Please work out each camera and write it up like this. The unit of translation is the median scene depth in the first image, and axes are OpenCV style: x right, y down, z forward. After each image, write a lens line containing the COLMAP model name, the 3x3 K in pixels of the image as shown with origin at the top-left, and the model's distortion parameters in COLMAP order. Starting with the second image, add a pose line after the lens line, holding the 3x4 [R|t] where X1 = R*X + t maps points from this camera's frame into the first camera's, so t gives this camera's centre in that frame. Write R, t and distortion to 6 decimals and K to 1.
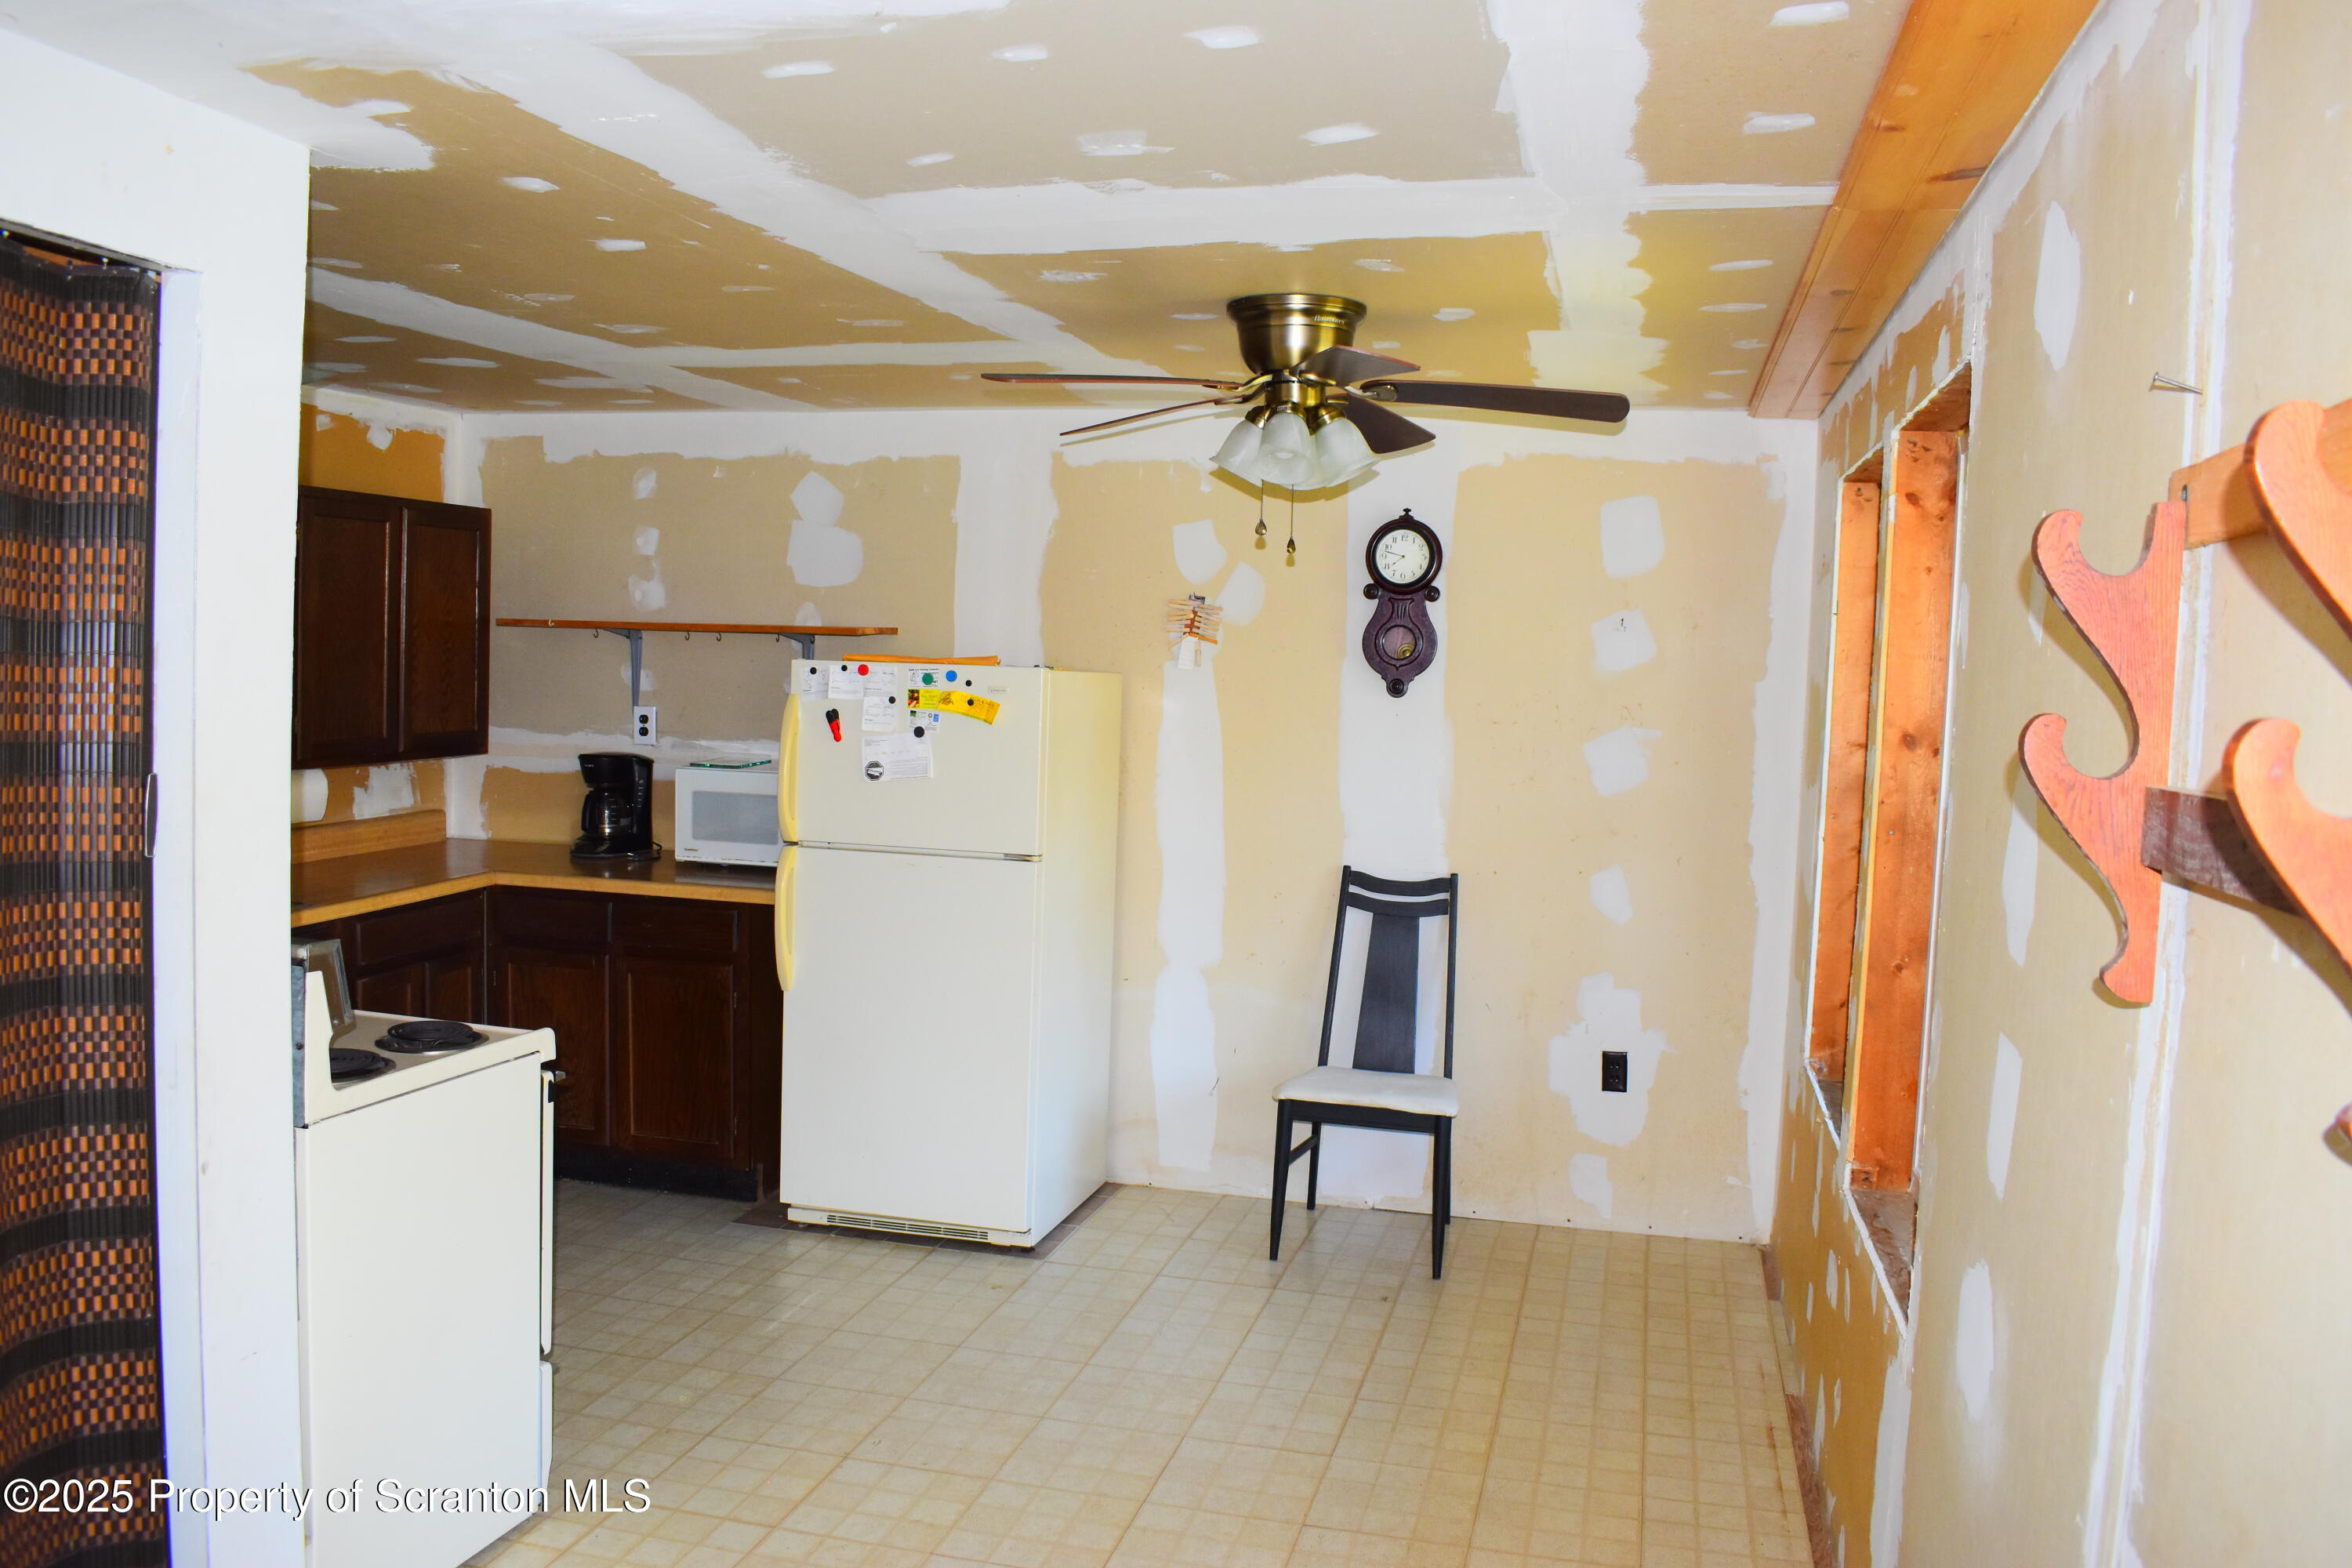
lens RADIAL K [[1829.1, 0, 1179.4], [0, 1829.1, 778.7], [0, 0, 1]] dist [-0.098751, 0.016735]
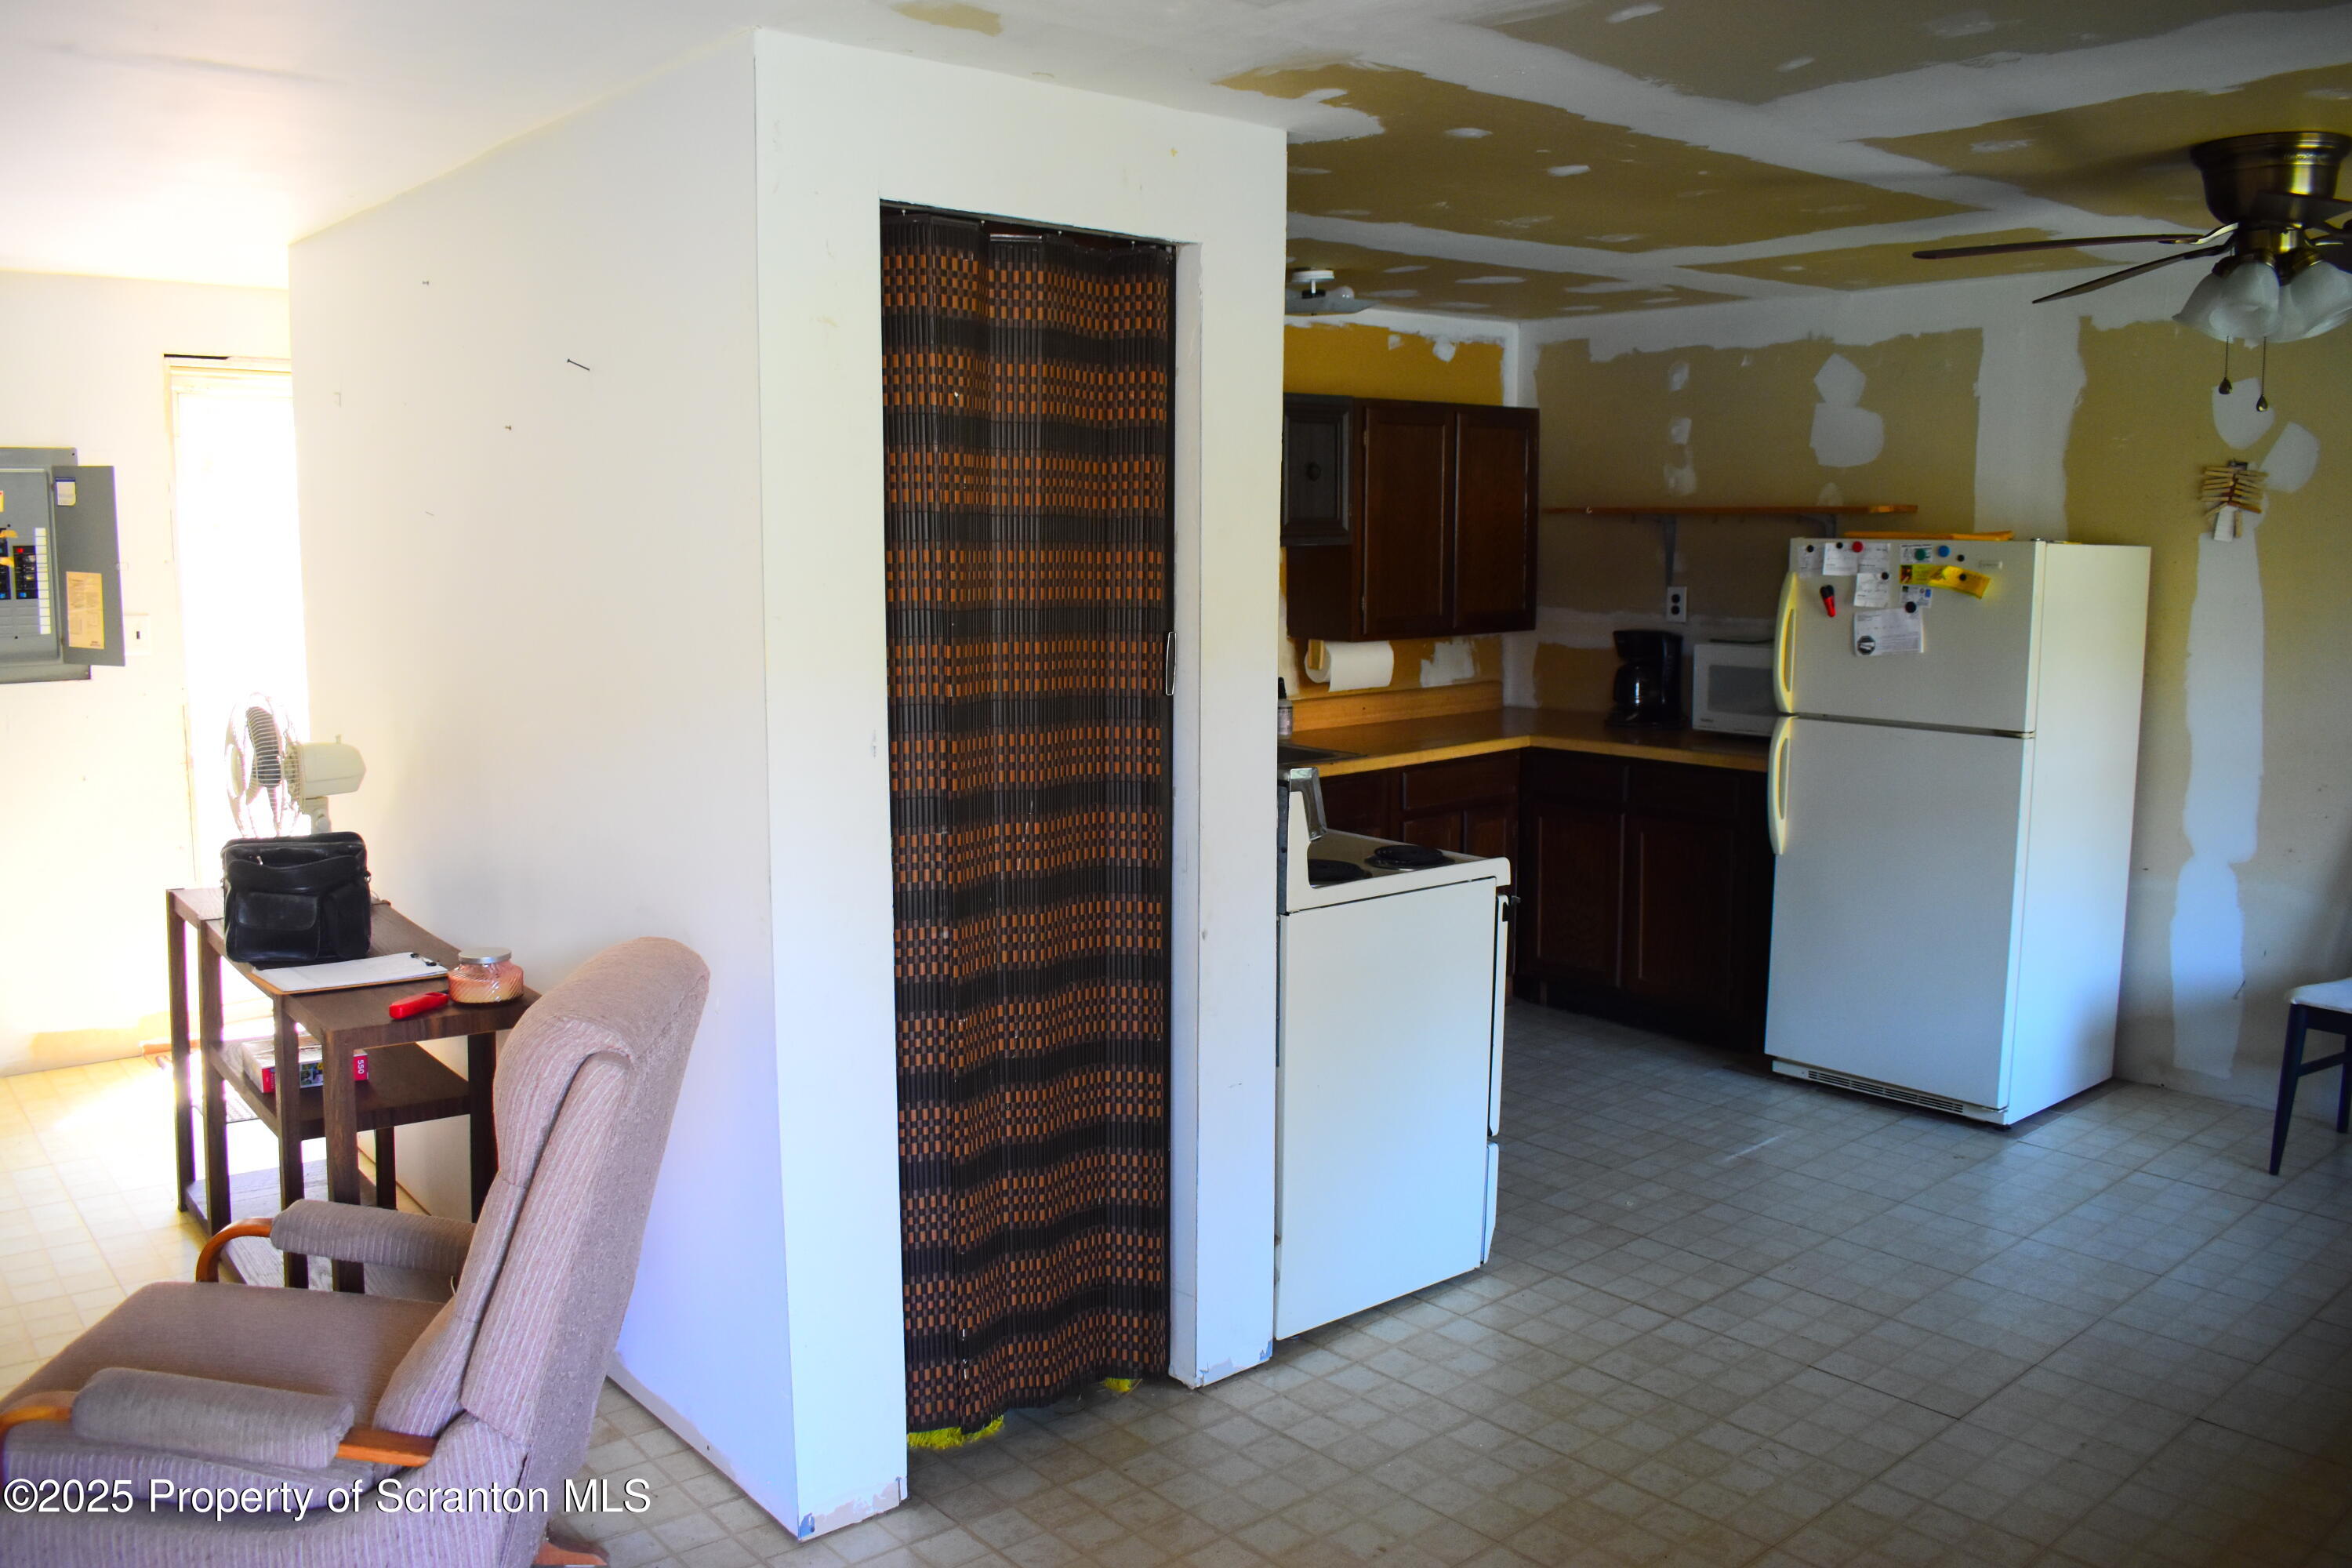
lens RADIAL K [[1829.1, 0, 1176.8], [0, 1829.1, 785.7], [0, 0, 1]] dist [-0.098751, 0.016735]
pose [[0.813624, 0.046911, -0.579496, 0.110148], [-0.009605, 0.997688, 0.067278, 0.010075], [0.581312, -0.049173, 0.812194, -0.054331]]
